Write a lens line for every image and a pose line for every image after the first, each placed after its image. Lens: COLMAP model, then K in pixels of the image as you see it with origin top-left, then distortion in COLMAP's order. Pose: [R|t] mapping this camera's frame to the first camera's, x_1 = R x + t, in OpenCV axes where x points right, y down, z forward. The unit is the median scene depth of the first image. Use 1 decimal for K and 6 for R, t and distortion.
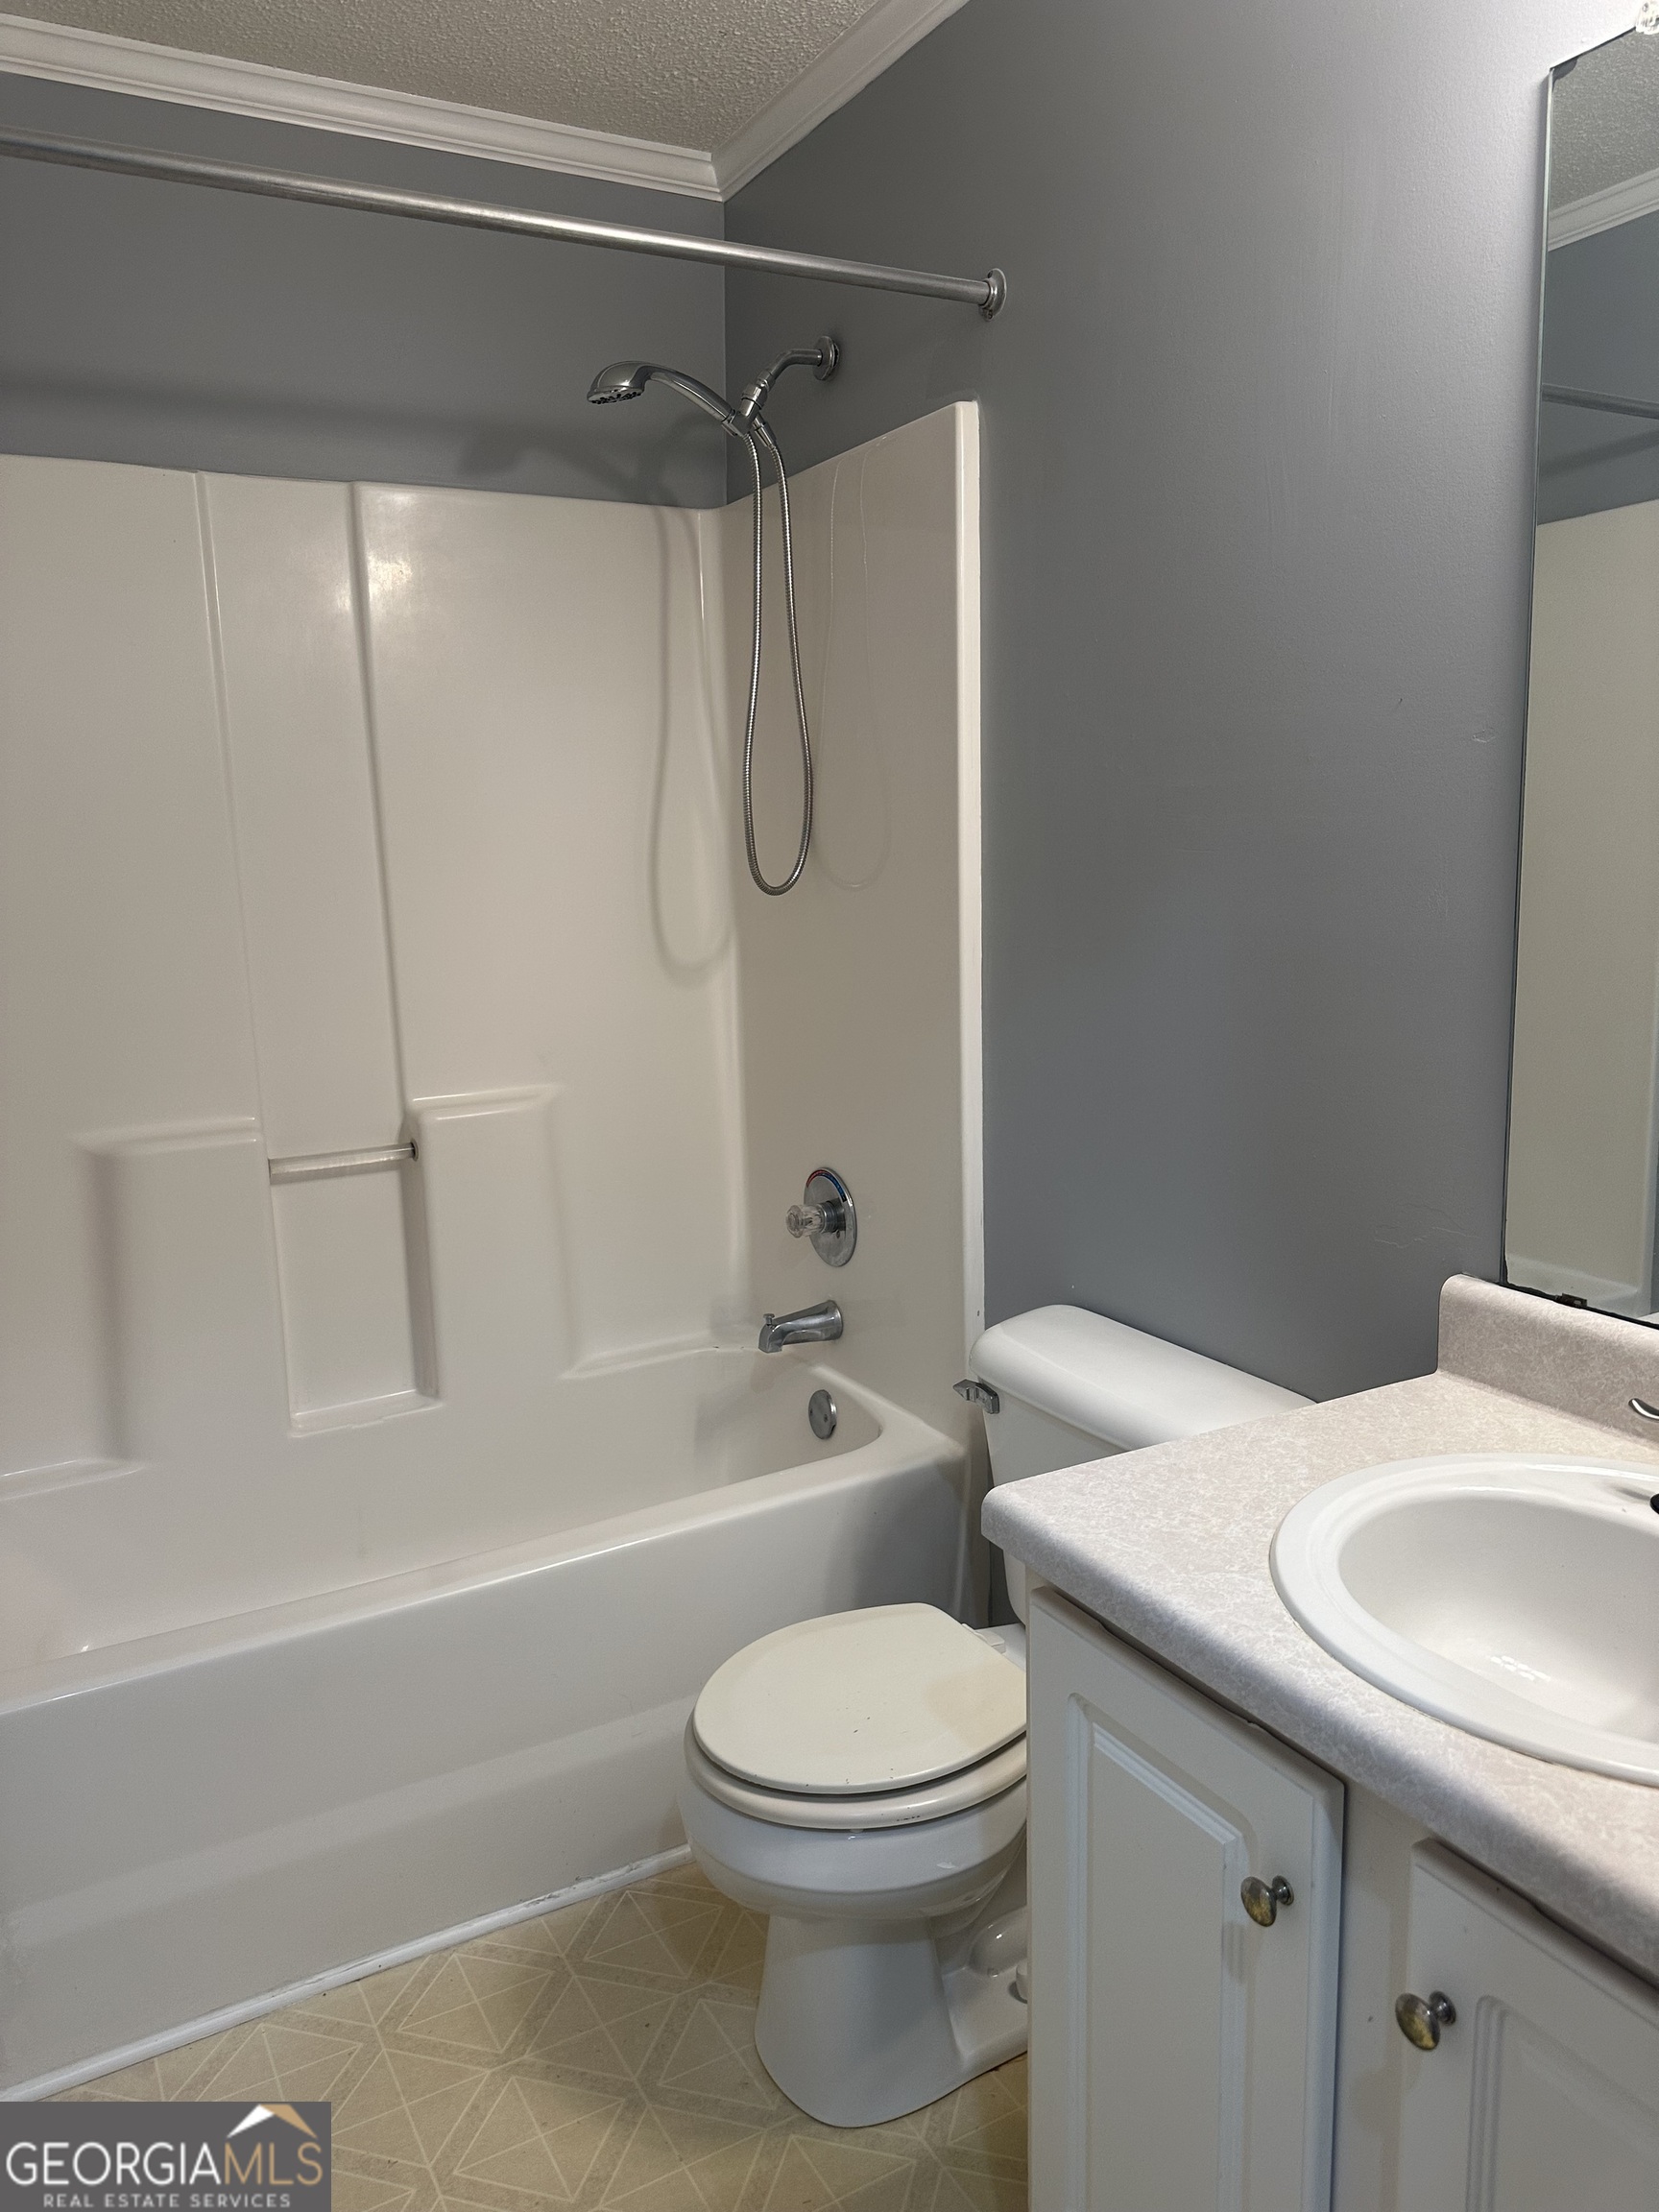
lens RADIAL K [[1560.1, 0, 813.3], [0, 1560.1, 1101.9], [0, 0, 1]] dist [0.038915, -0.051114]
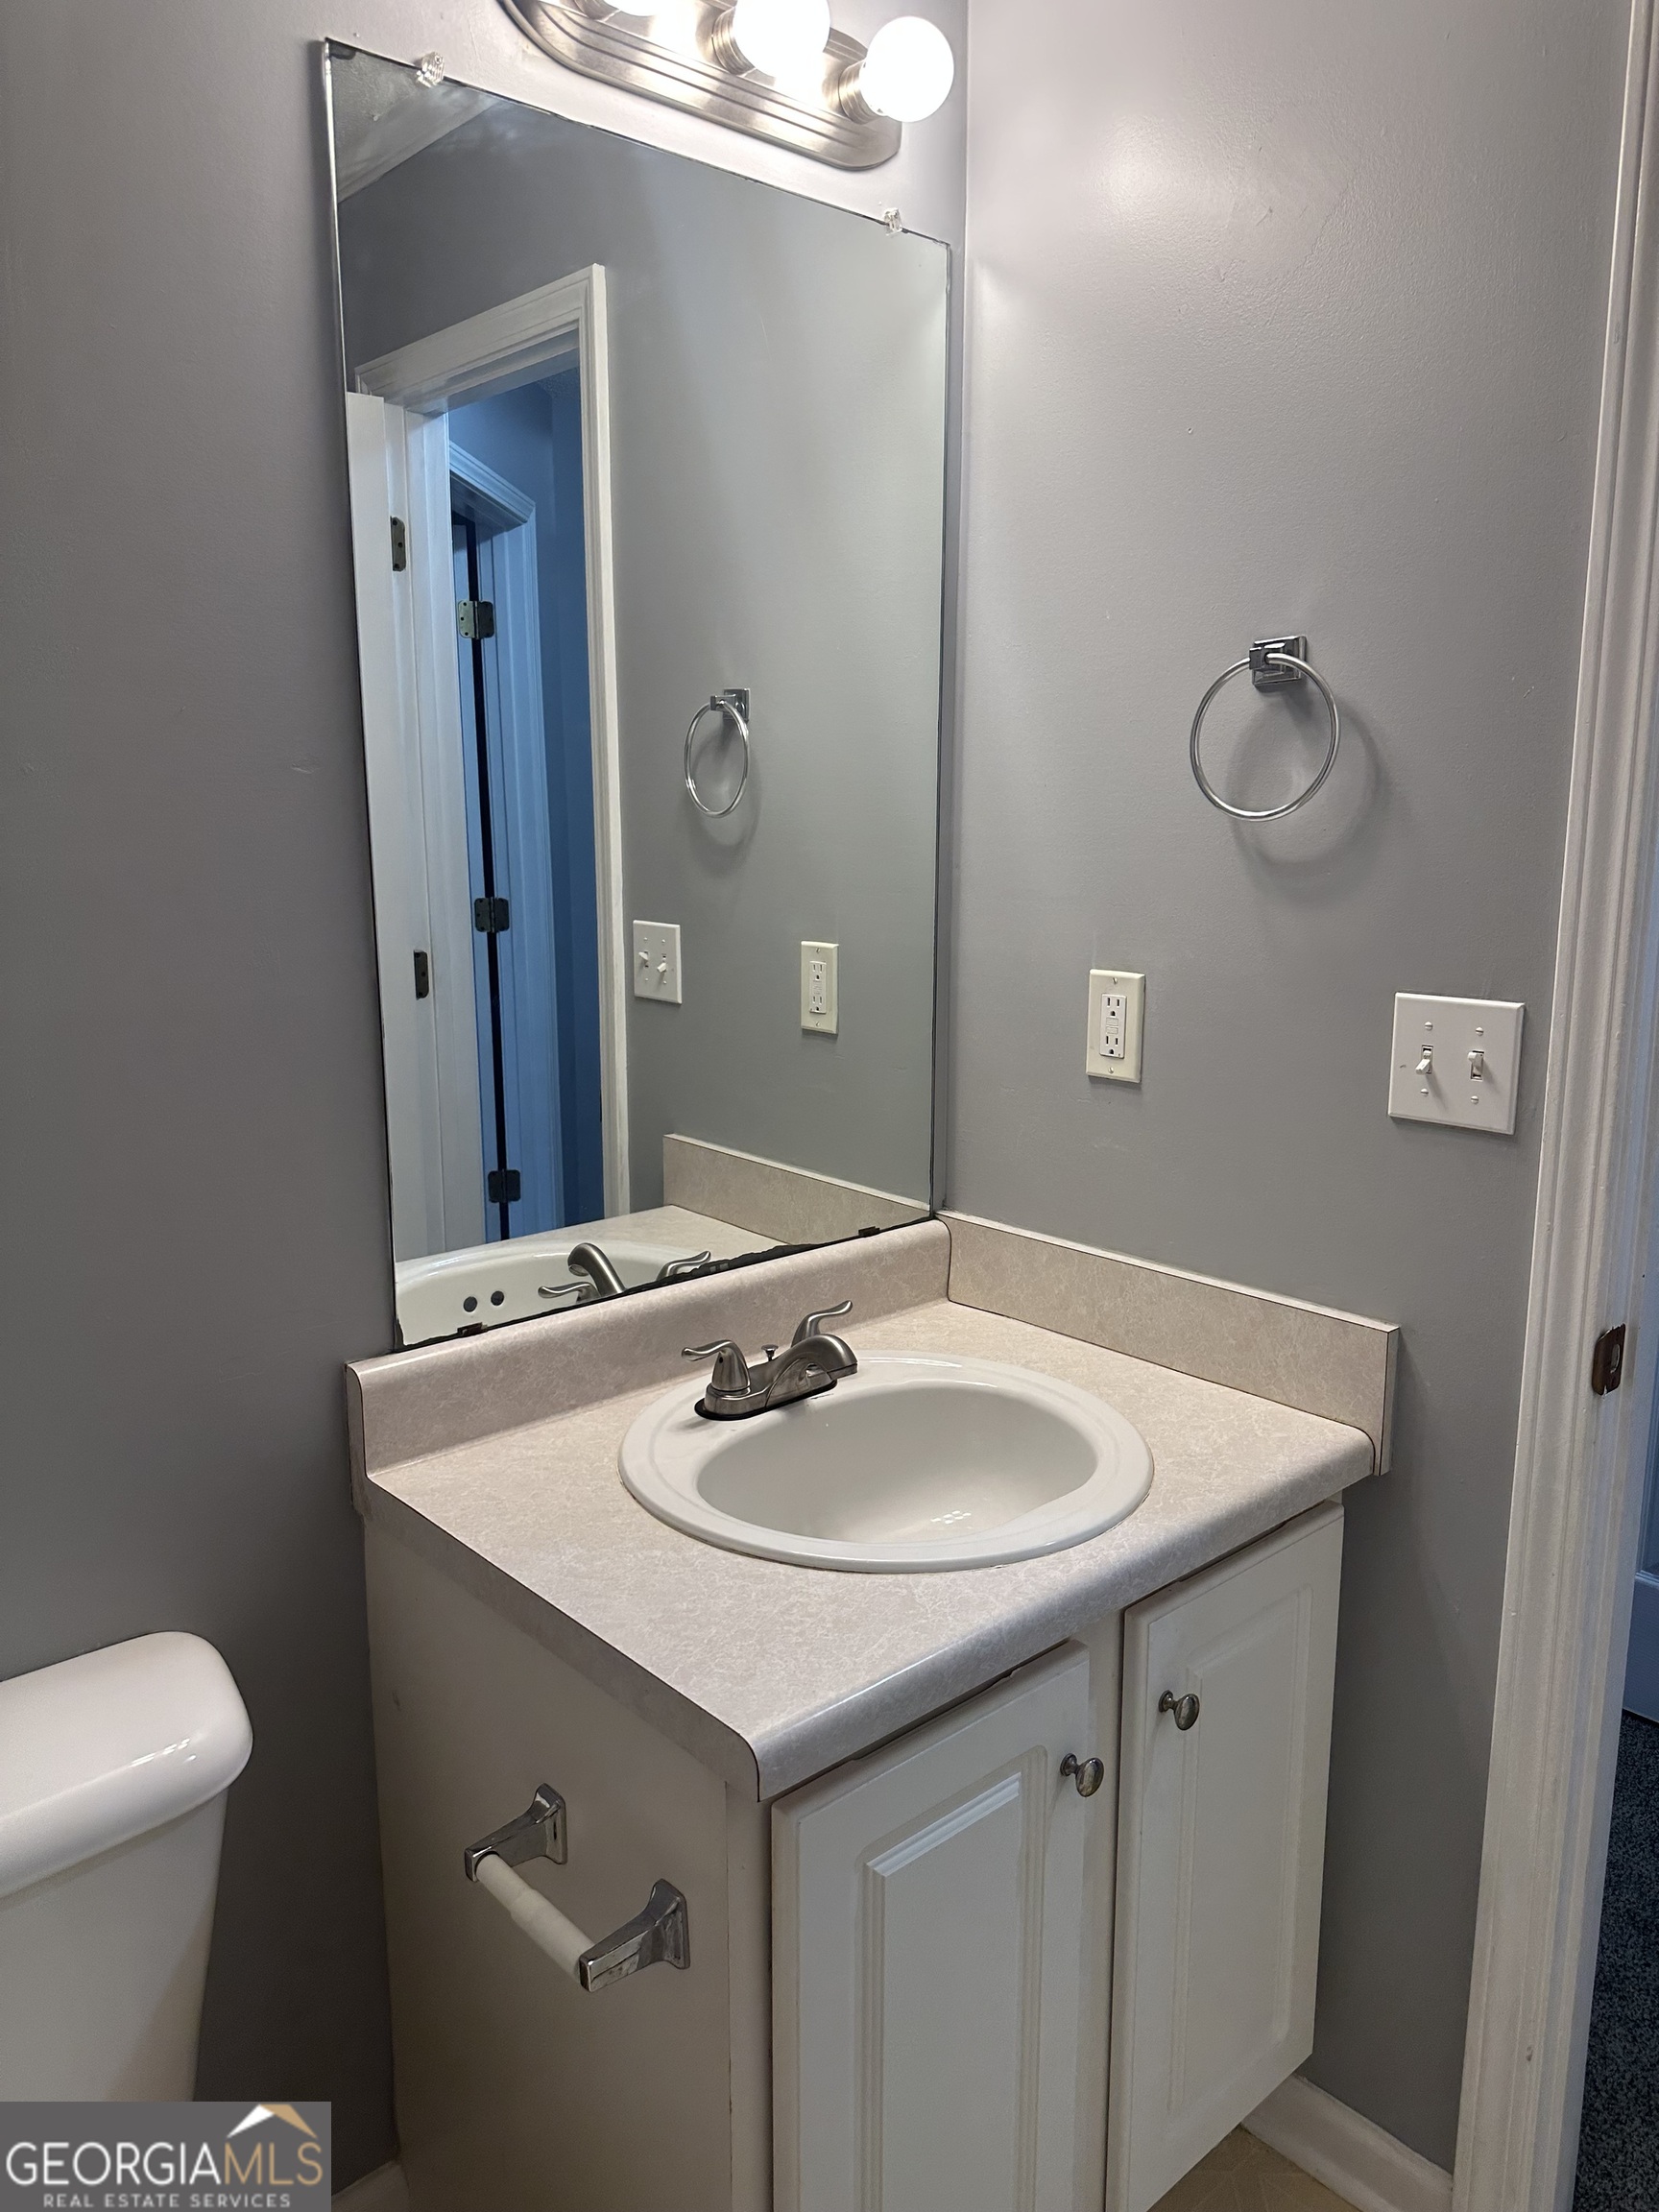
lens RADIAL K [[1560.1, 0, 813.3], [0, 1560.1, 1101.9], [0, 0, 1]] dist [0.038915, -0.051114]
pose [[-0.216301, -0.153590, 0.964170, -0.584827], [0.176257, 0.965180, 0.193293, -0.194352], [-0.960285, 0.211751, -0.181698, 1.054490]]
